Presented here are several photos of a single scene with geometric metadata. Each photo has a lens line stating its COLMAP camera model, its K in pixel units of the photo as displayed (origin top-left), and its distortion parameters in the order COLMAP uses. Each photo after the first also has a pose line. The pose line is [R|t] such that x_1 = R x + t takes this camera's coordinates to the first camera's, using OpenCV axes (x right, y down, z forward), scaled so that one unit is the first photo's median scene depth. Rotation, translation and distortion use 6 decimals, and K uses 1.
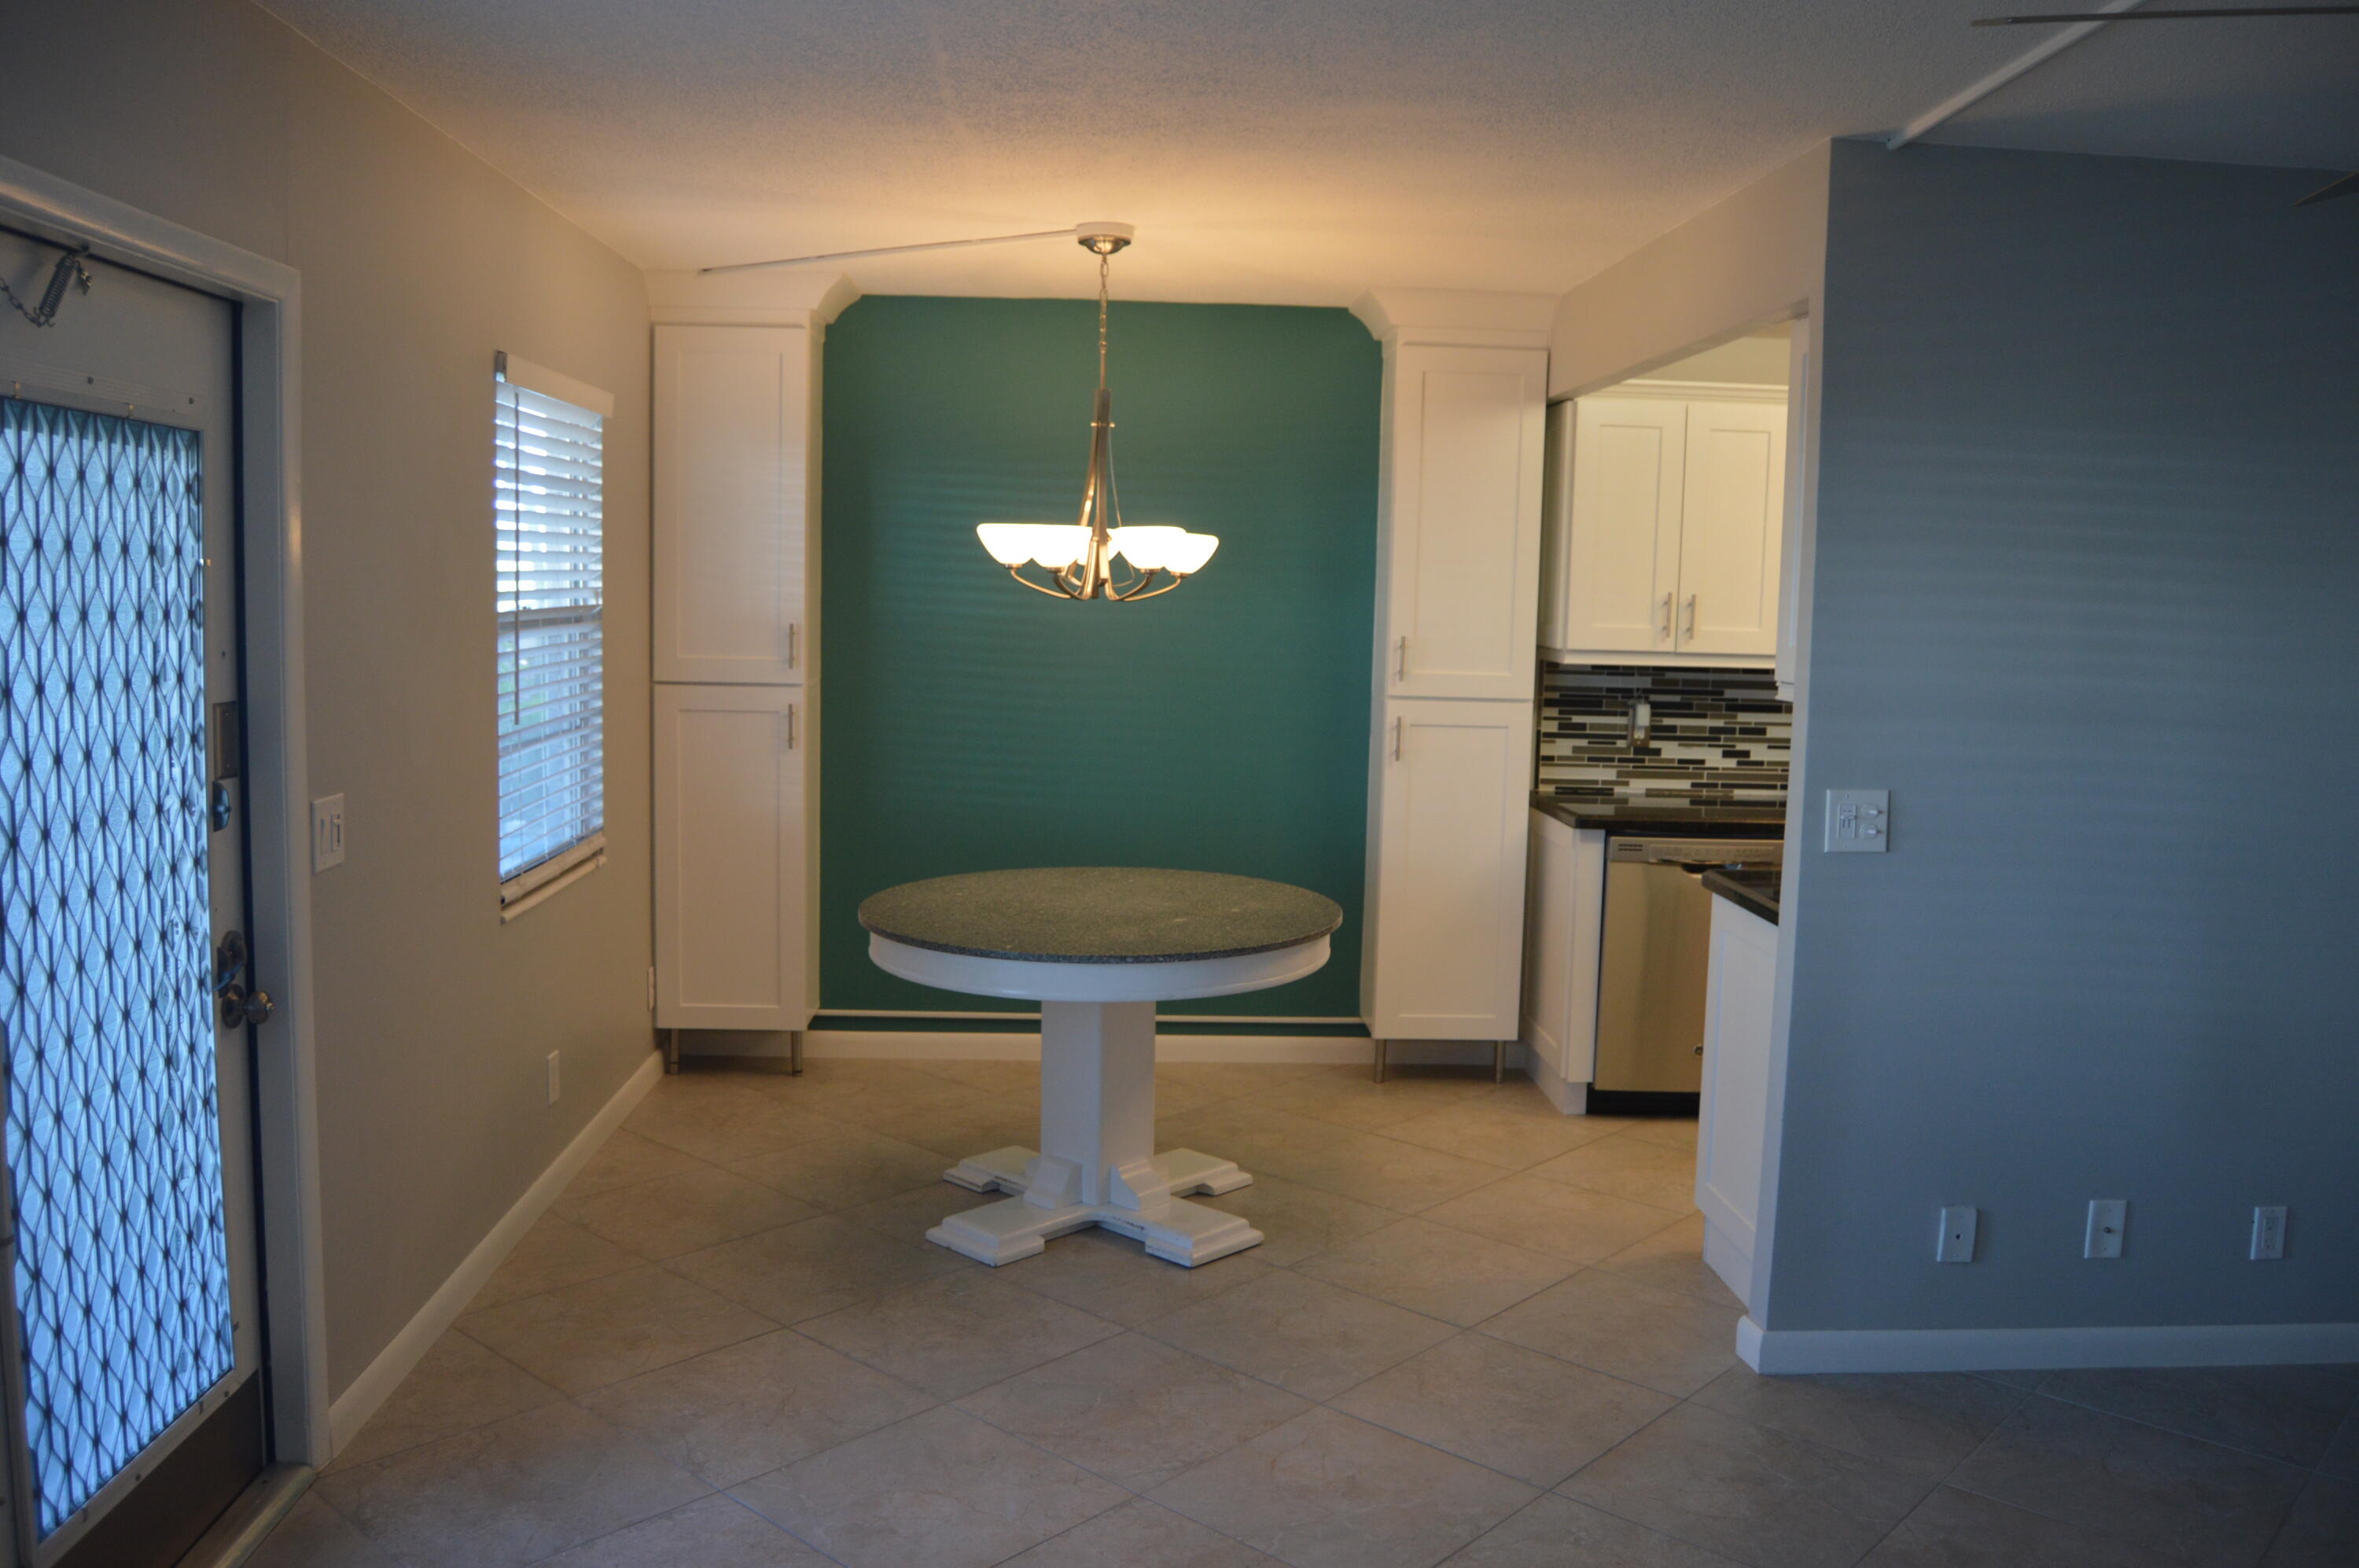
lens RADIAL K [[1867.6, 0, 1183.2], [0, 1867.6, 792.6], [0, 0, 1]] dist [-0.093686, 0.039225]
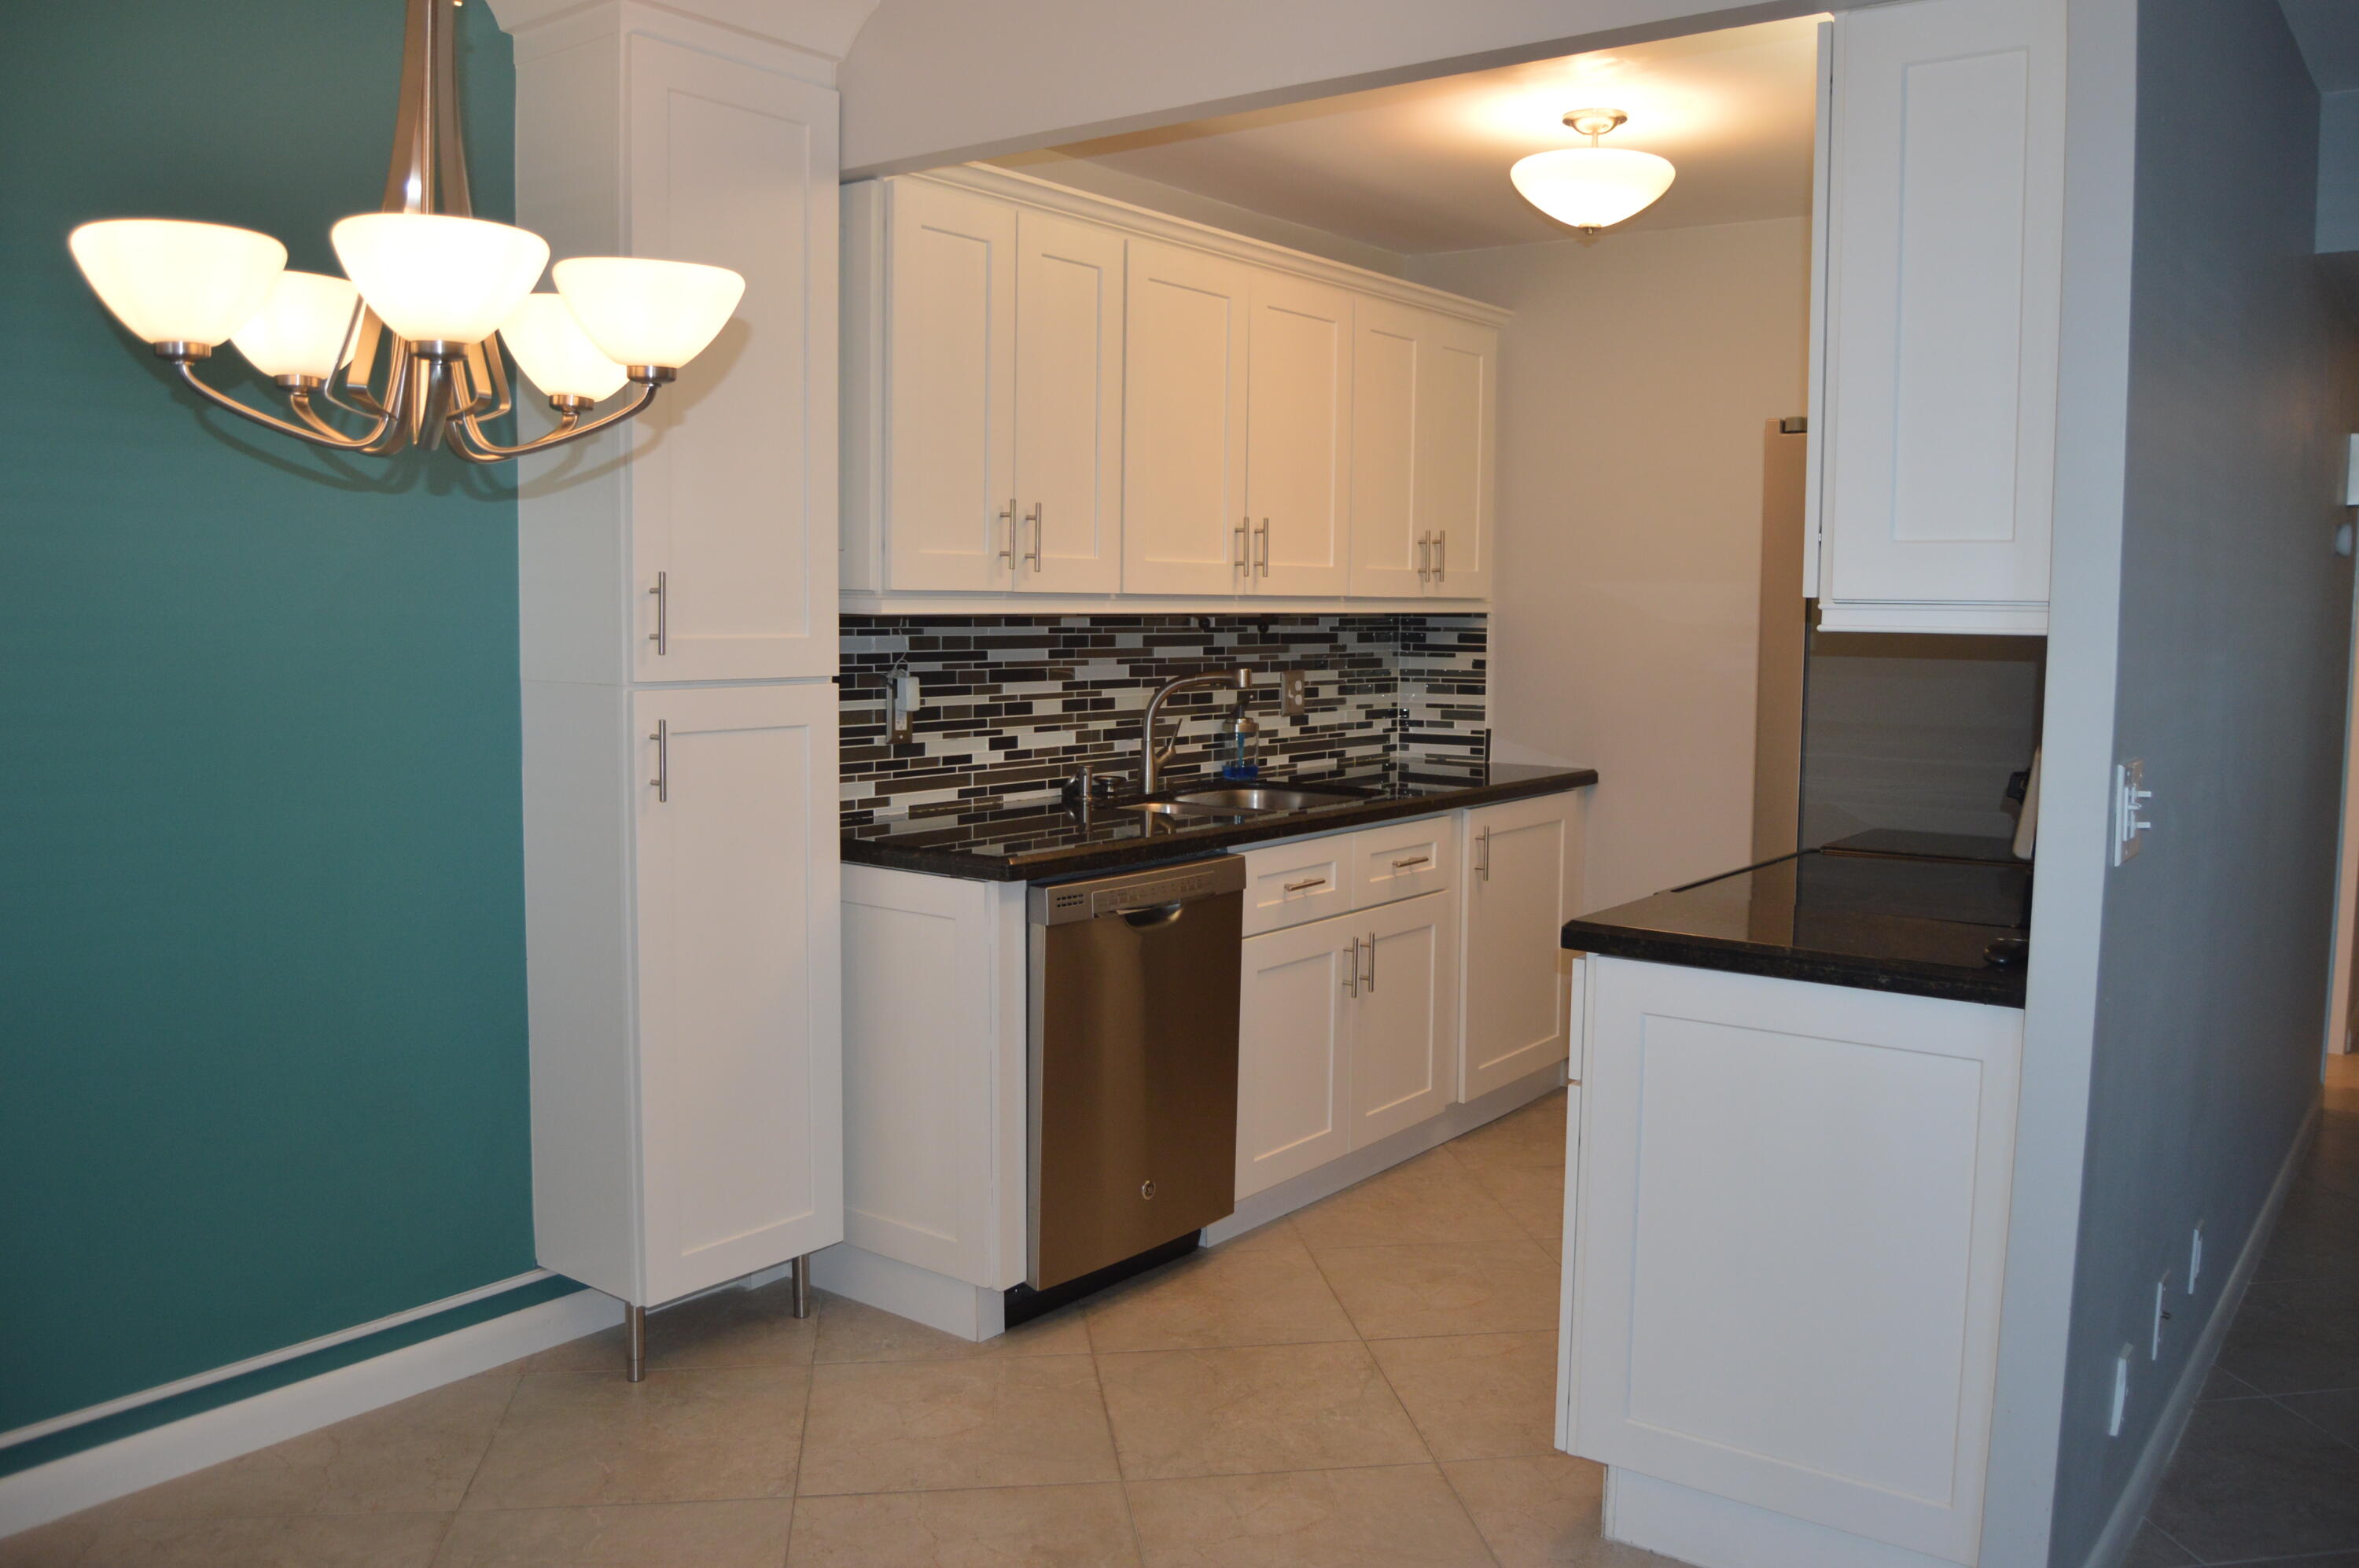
lens RADIAL K [[1867.6, 0, 1182.2], [0, 1867.6, 773.5], [0, 0, 1]] dist [-0.093686, 0.039225]
pose [[0.641821, -0.087783, 0.761814, -0.203322], [0.091009, 0.995125, 0.037993, -0.032253], [-0.761435, 0.044947, 0.646681, 0.542235]]
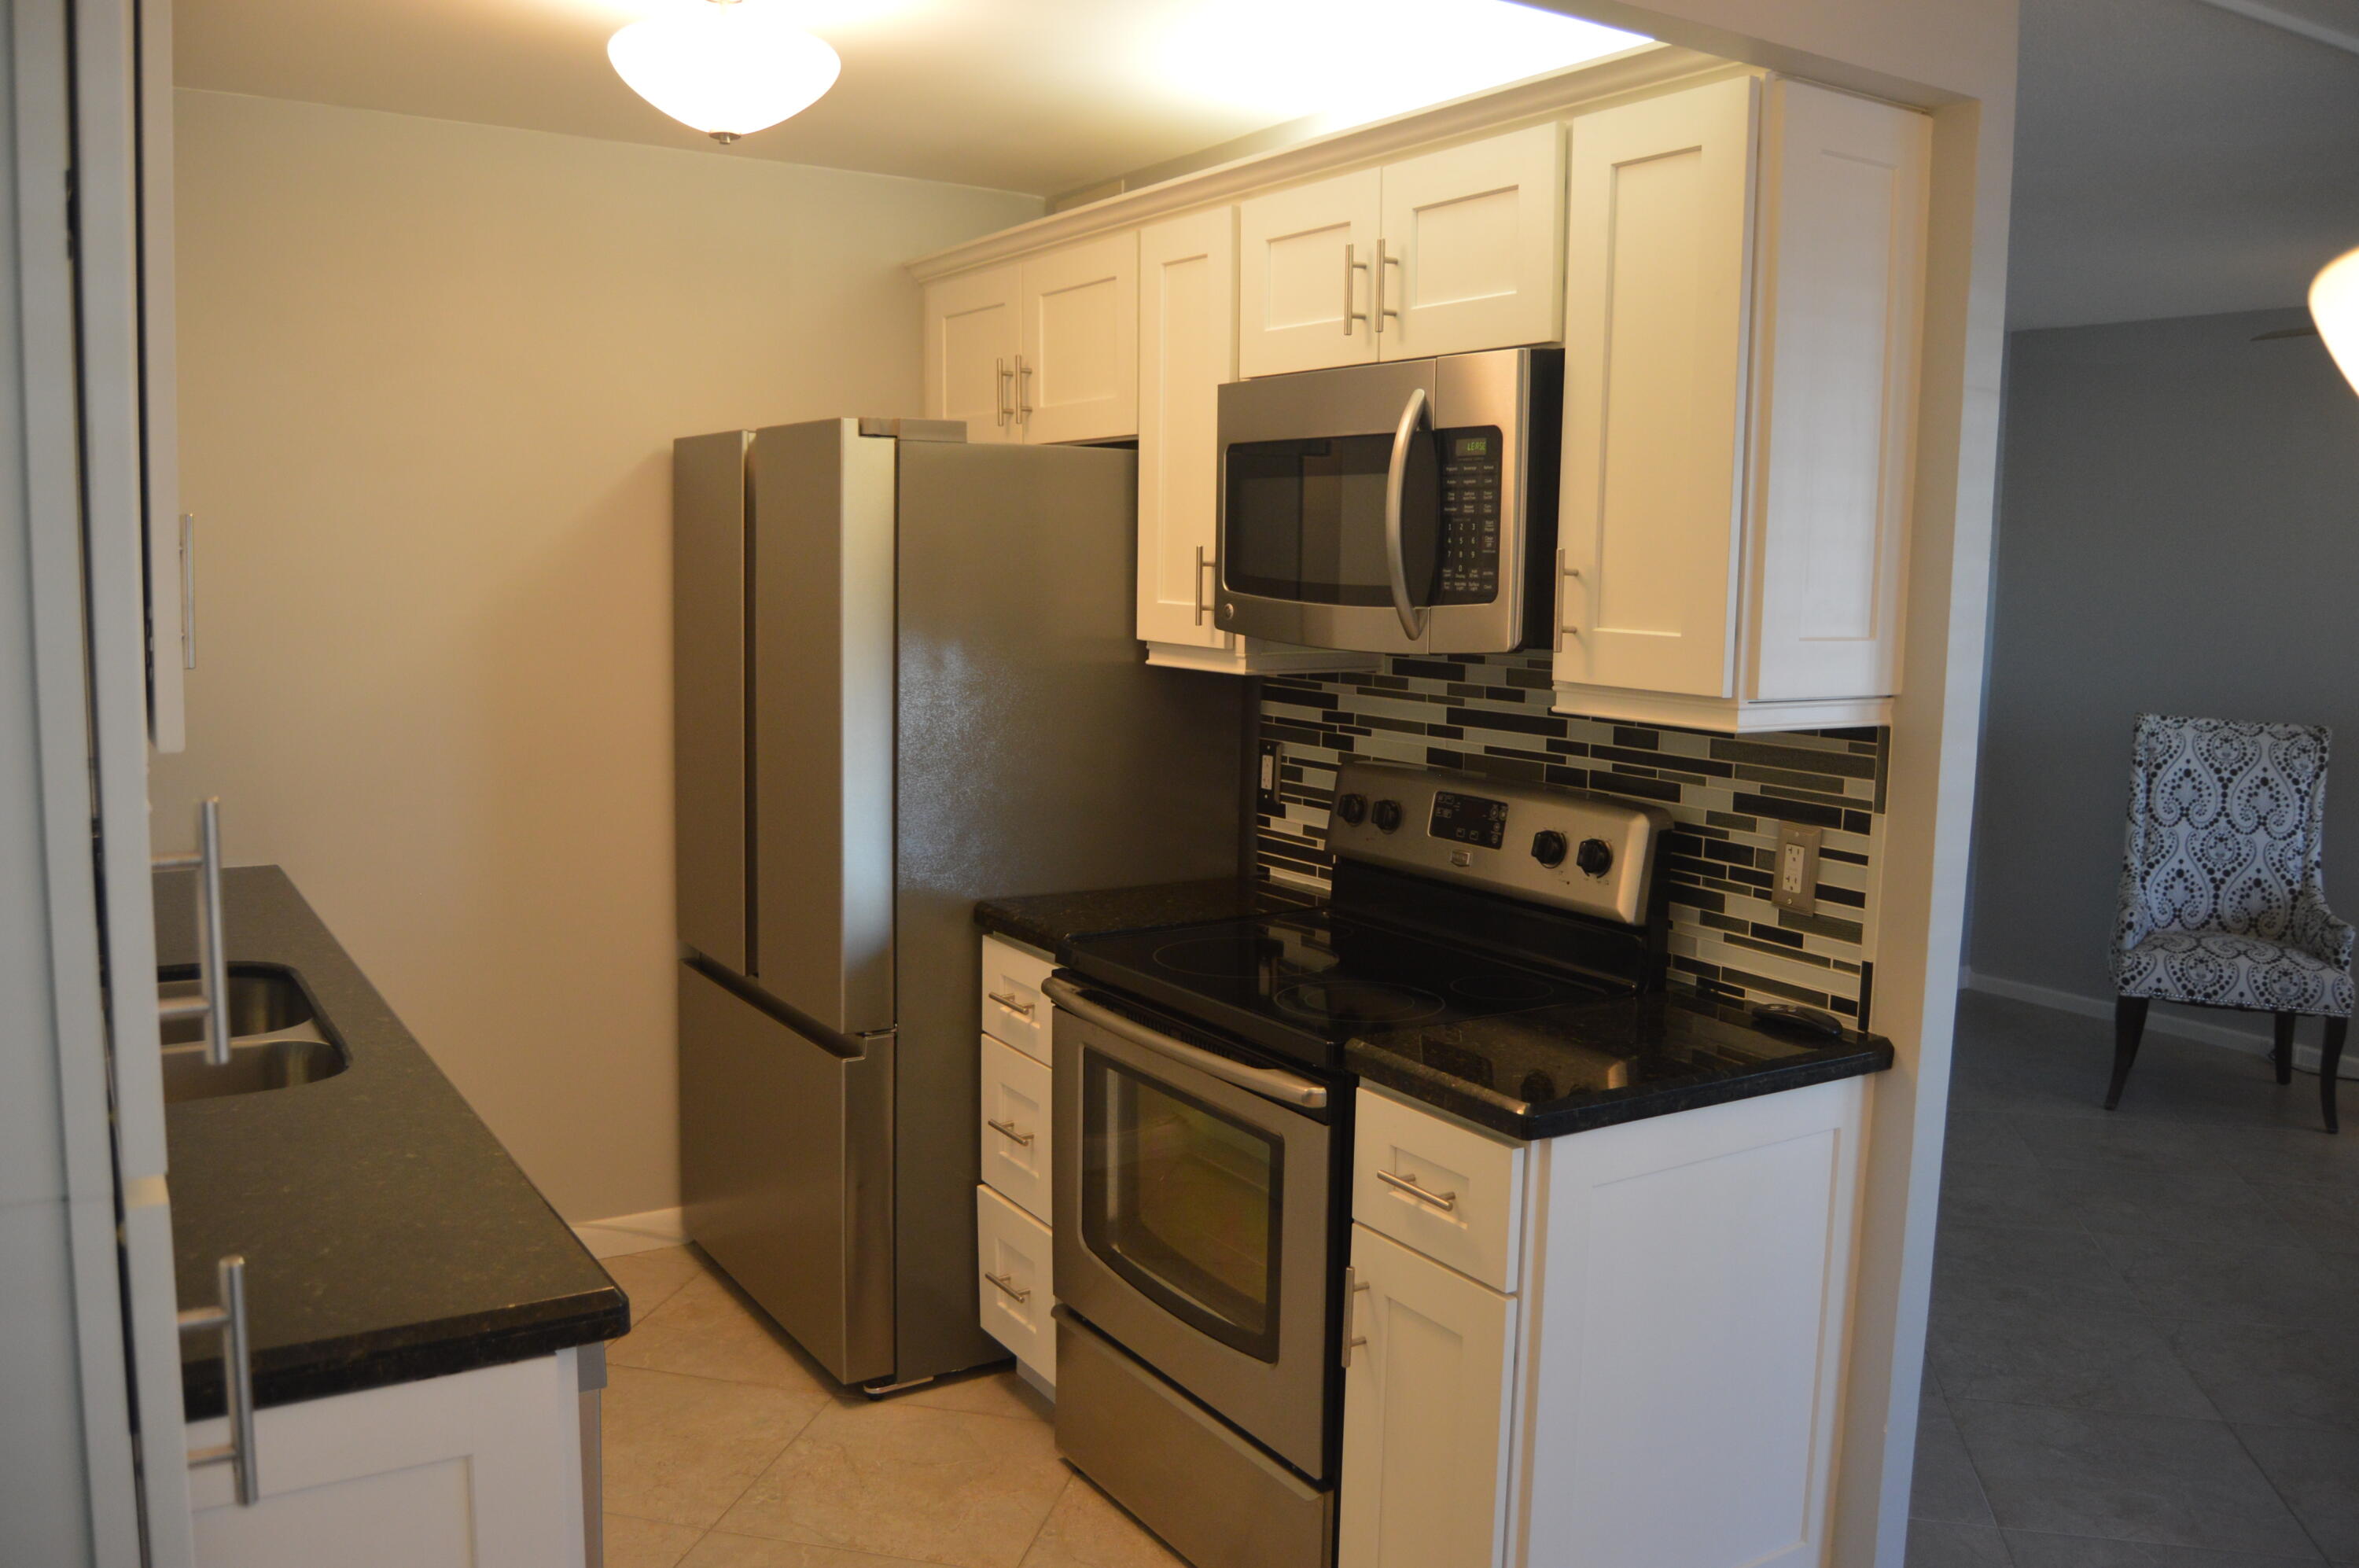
lens RADIAL K [[1867.6, 0, 1176.1], [0, 1867.6, 769.9], [0, 0, 1]] dist [-0.093686, 0.039225]
pose [[-0.487938, -0.131667, 0.862891, -0.068745], [0.067164, 0.979964, 0.187510, -0.112653], [-0.870291, 0.149448, -0.469318, 1.009778]]
